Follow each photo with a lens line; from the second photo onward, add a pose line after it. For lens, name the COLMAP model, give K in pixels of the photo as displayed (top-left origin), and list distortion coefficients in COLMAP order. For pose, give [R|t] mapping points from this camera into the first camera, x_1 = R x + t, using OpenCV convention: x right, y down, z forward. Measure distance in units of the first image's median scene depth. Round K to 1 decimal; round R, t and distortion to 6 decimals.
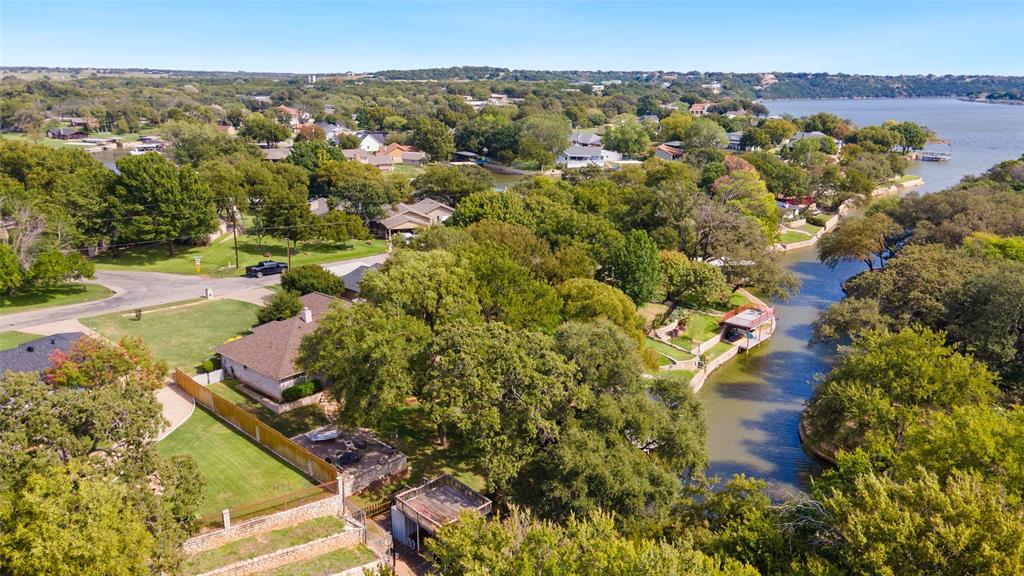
lens RADIAL K [[748.1, 0, 515.1], [0, 748.1, 287.6], [0, 0, 1]] dist [0.044667, 0.005763]
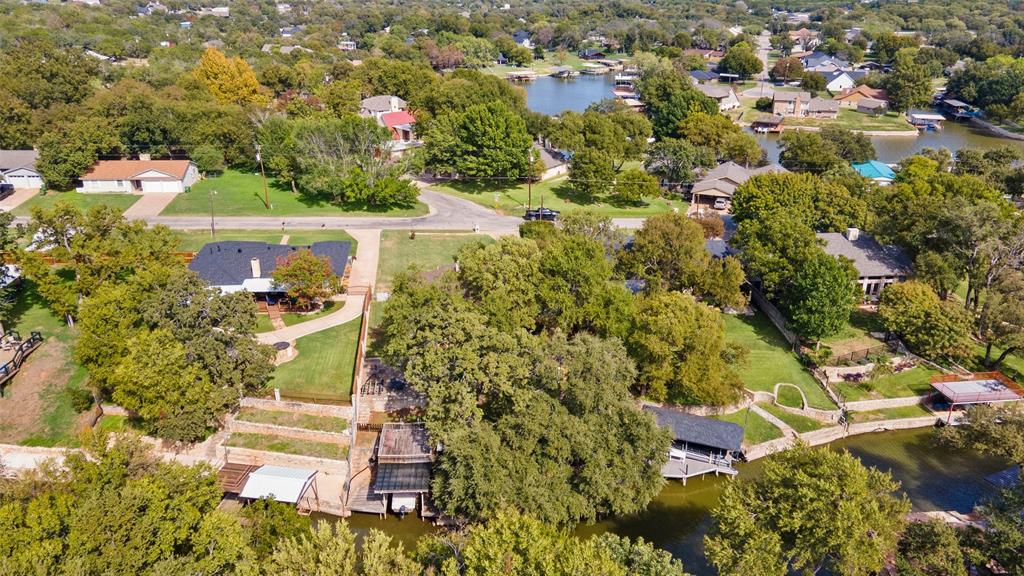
lens RADIAL K [[748.1, 0, 515.1], [0, 748.1, 287.6], [0, 0, 1]] dist [0.044667, 0.005763]
pose [[0.759091, 0.245419, -0.602951, 0.373606], [-0.177723, 0.969157, 0.170730, -0.107771], [0.626255, -0.022441, 0.779295, 0.065442]]
